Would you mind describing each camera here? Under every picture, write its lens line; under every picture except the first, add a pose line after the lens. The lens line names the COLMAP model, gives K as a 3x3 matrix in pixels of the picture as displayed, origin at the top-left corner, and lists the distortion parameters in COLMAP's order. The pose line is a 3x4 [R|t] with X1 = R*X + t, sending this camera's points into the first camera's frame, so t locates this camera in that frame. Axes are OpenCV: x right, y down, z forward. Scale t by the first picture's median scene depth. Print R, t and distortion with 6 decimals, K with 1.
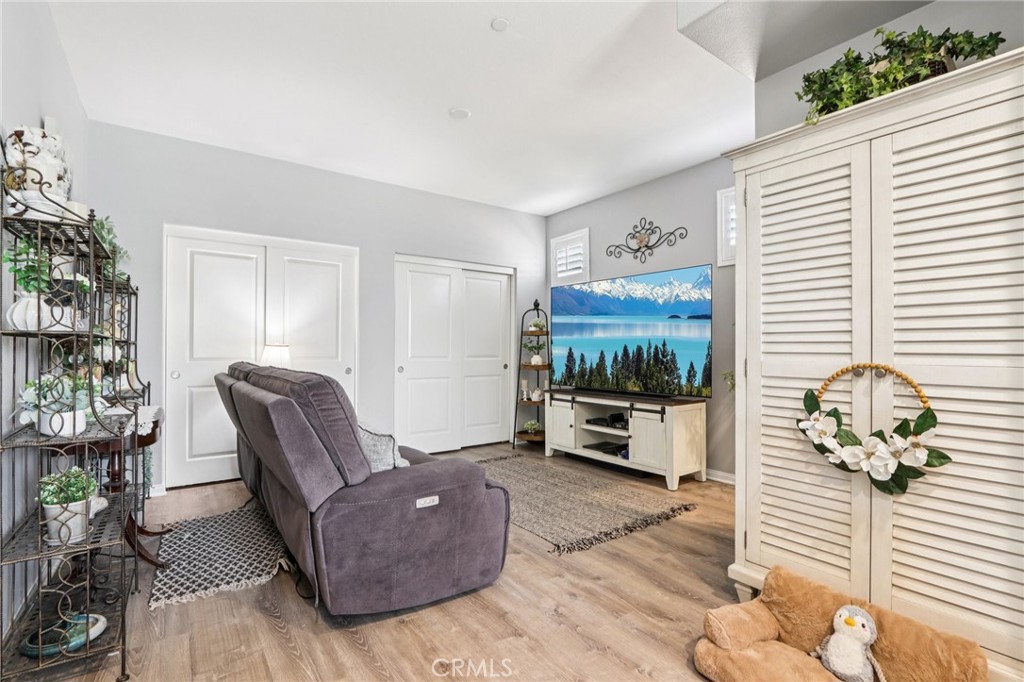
lens RADIAL K [[471.4, 0, 511.7], [0, 471.4, 343.7], [0, 0, 1]] dist [-0.021651, -0.000557]
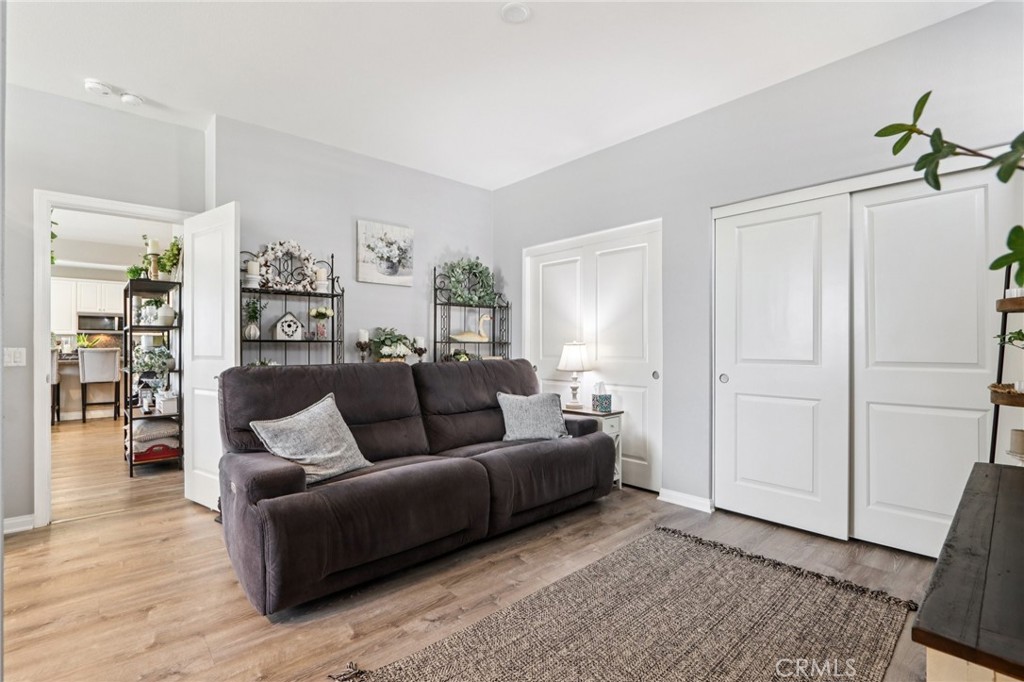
lens RADIAL K [[471.4, 0, 511.2], [0, 471.4, 343.6], [0, 0, 1]] dist [-0.021651, -0.000557]
pose [[0.108685, -0.010815, -0.994017, 0.432747], [0.009160, 0.999909, -0.009878, 0.010404], [0.994034, -0.008032, 0.108774, 0.683223]]
